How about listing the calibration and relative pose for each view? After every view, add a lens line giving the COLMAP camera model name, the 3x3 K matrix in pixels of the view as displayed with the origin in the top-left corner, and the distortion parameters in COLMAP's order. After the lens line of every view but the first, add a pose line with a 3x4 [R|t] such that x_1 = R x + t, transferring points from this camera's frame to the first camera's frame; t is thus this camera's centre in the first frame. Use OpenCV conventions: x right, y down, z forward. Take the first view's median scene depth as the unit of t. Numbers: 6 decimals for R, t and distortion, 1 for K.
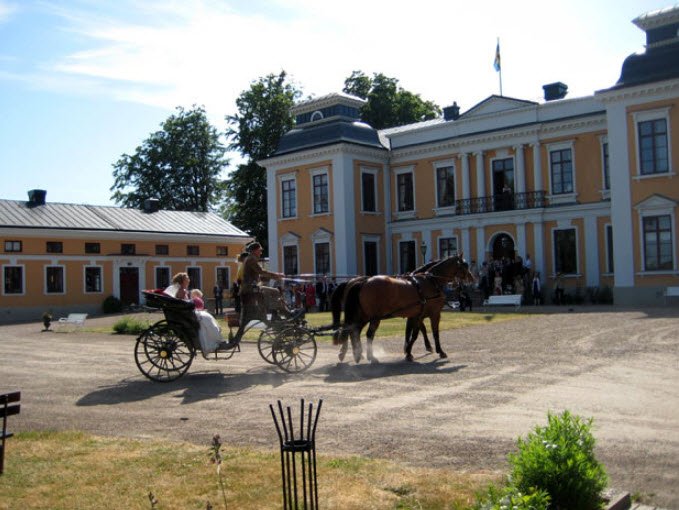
lens RADIAL K [[701.4, 0, 339.5], [0, 701.4, 254.7], [0, 0, 1]] dist [-0.007592, 0.000000]
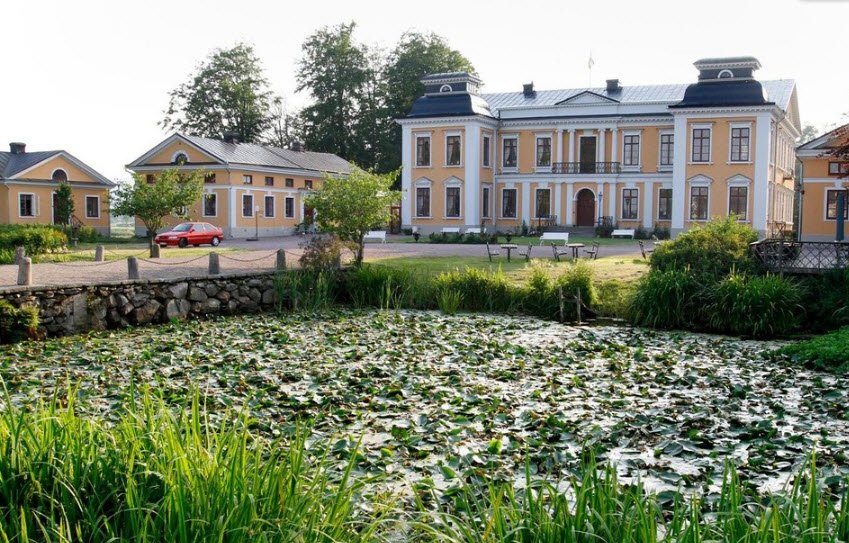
lens RADIAL K [[836.8, 0, 424.5], [0, 836.8, 272.6], [0, 0, 1]] dist [0.021135, 0.000000]
pose [[0.965630, 0.026861, 0.258529, -0.522120], [-0.054205, 0.993587, 0.099226, -0.011643], [-0.254206, -0.109829, 0.960894, -0.589299]]
